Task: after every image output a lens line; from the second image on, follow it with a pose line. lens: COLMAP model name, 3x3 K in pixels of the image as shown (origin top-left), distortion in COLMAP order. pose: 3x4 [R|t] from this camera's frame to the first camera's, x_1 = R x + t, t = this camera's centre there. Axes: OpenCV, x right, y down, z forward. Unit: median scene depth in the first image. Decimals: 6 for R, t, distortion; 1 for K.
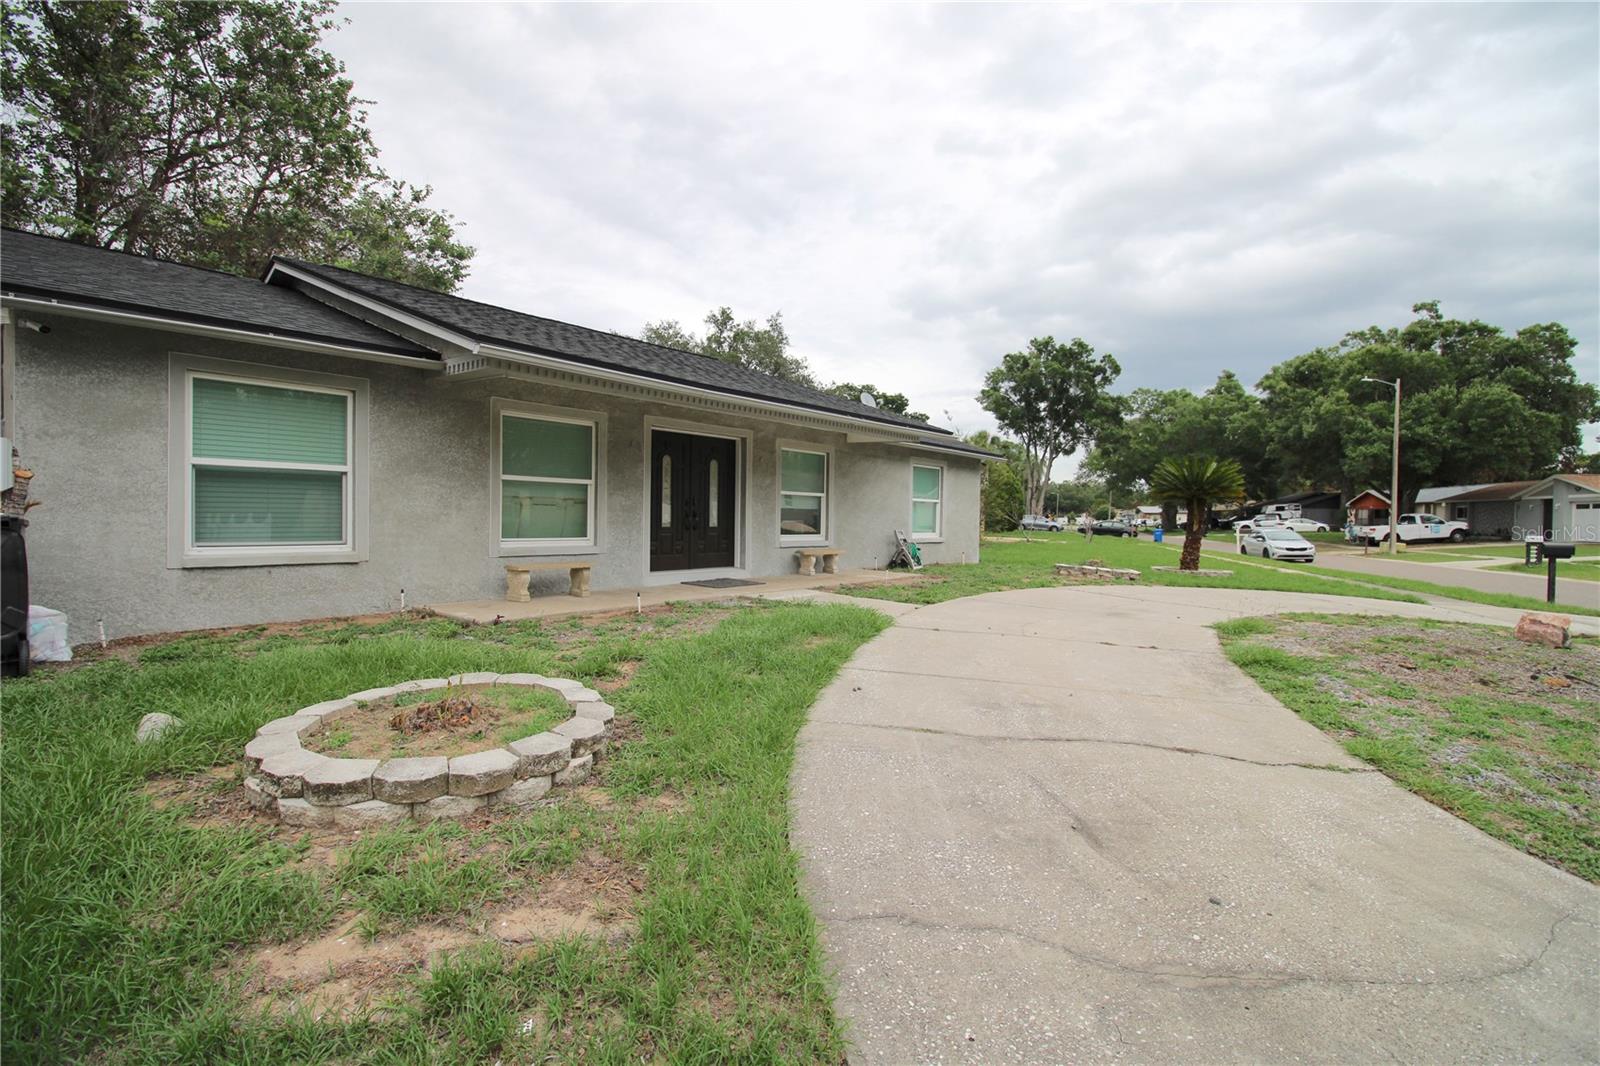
lens RADIAL K [[742.0, 0, 806.5], [0, 742.0, 532.6], [0, 0, 1]] dist [-0.005425, -0.012476]
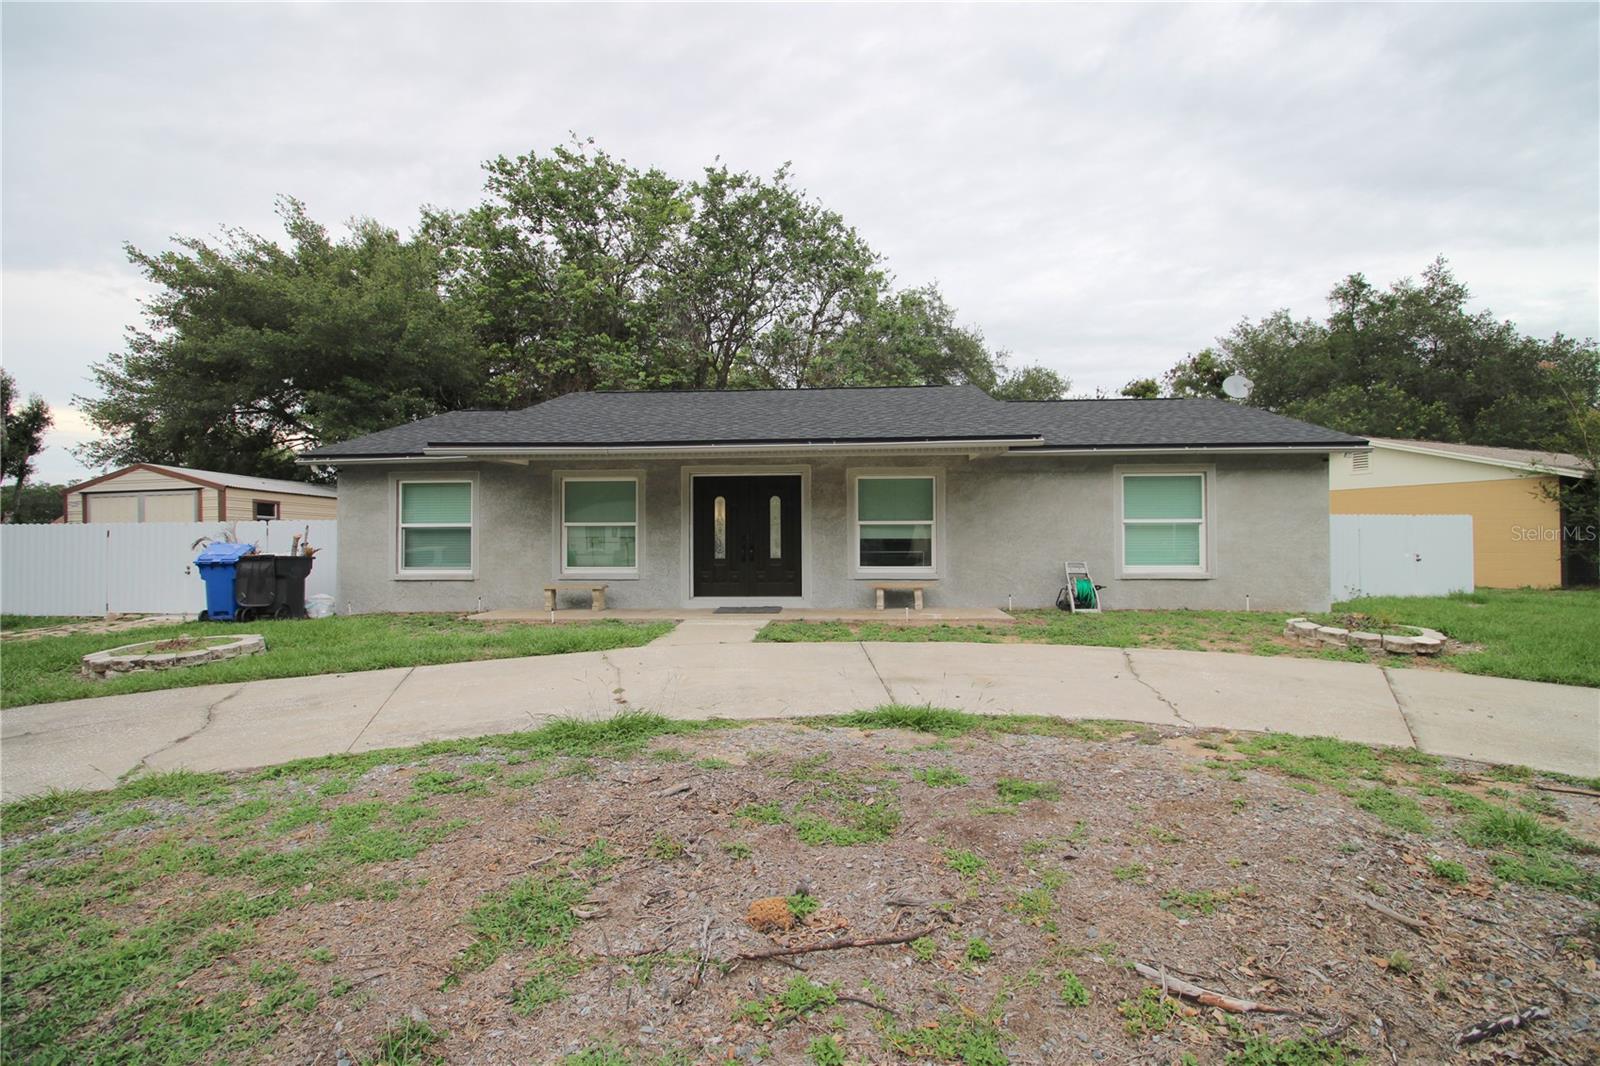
lens RADIAL K [[742.0, 0, 806.5], [0, 742.0, 532.6], [0, 0, 1]] dist [-0.005425, -0.012476]
pose [[0.580006, -0.029711, -0.814070, 0.766163], [-0.003919, 0.999221, -0.039260, -0.002912], [0.814603, 0.025961, 0.579438, 0.403814]]
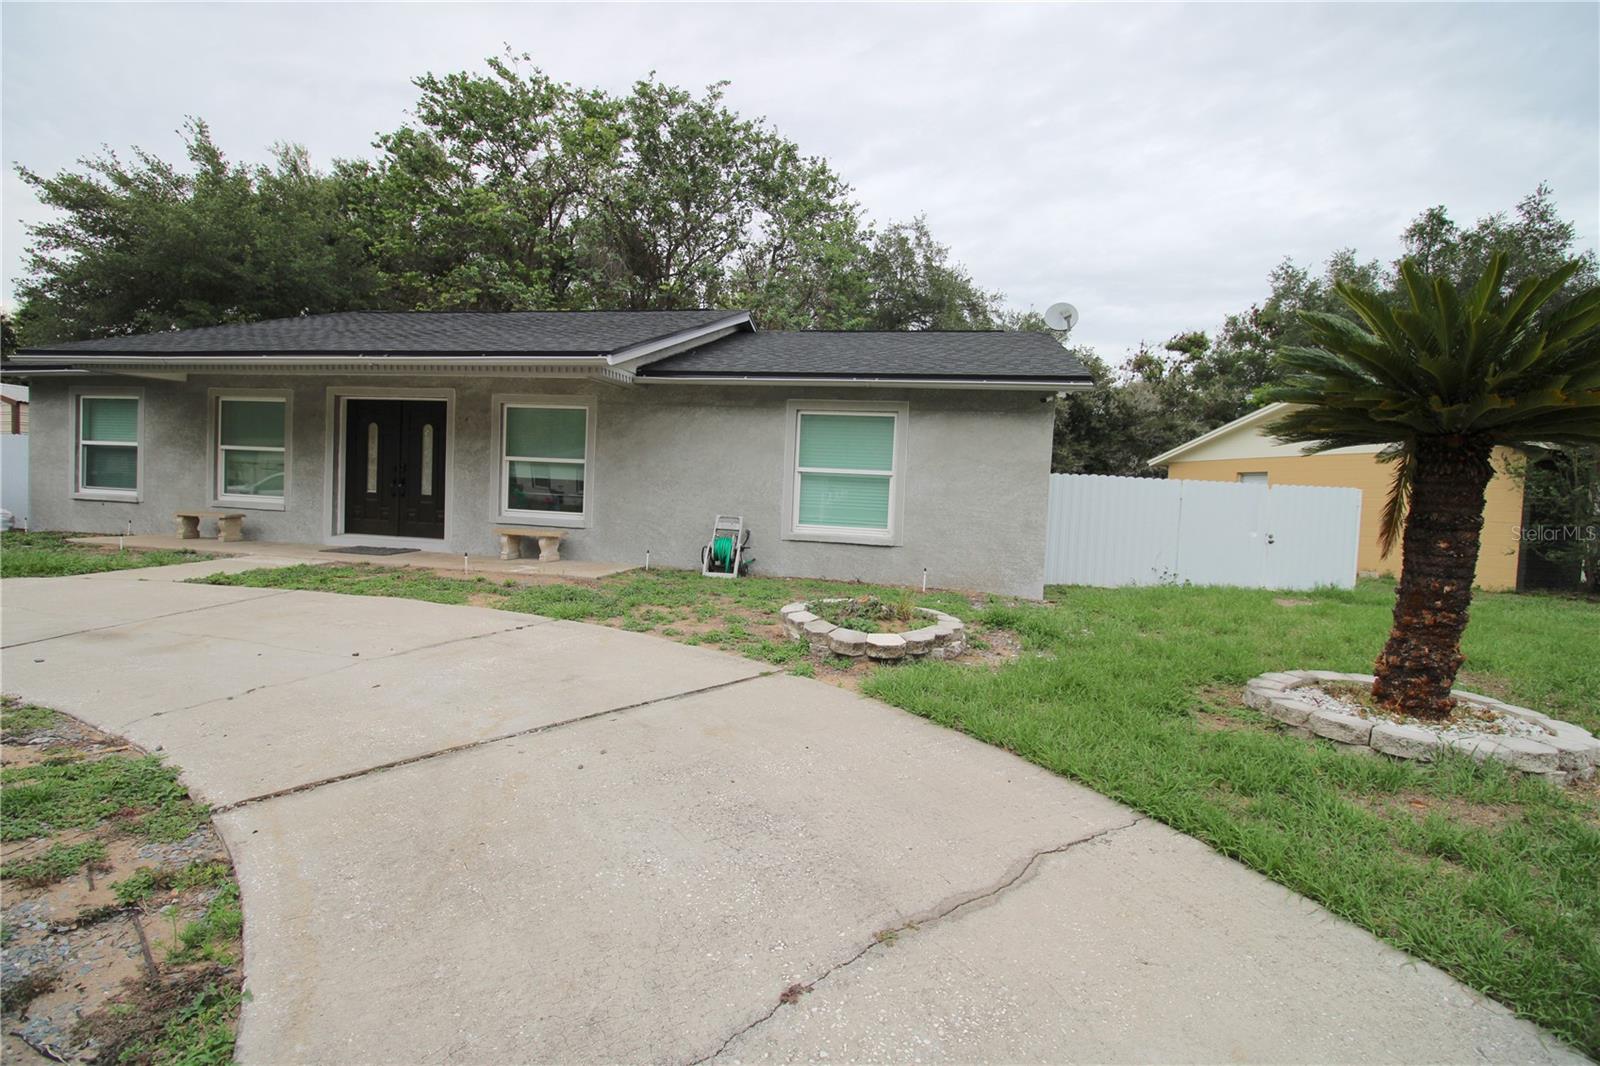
lens RADIAL K [[744.2, 0, 805.2], [0, 744.2, 530.2], [0, 0, 1]] dist [-0.000910, -0.012295]
pose [[0.468320, 0.044503, -0.882437, 0.932615], [-0.057515, 0.998148, 0.019814, -0.009265], [0.881685, 0.041474, 0.470013, 0.965603]]
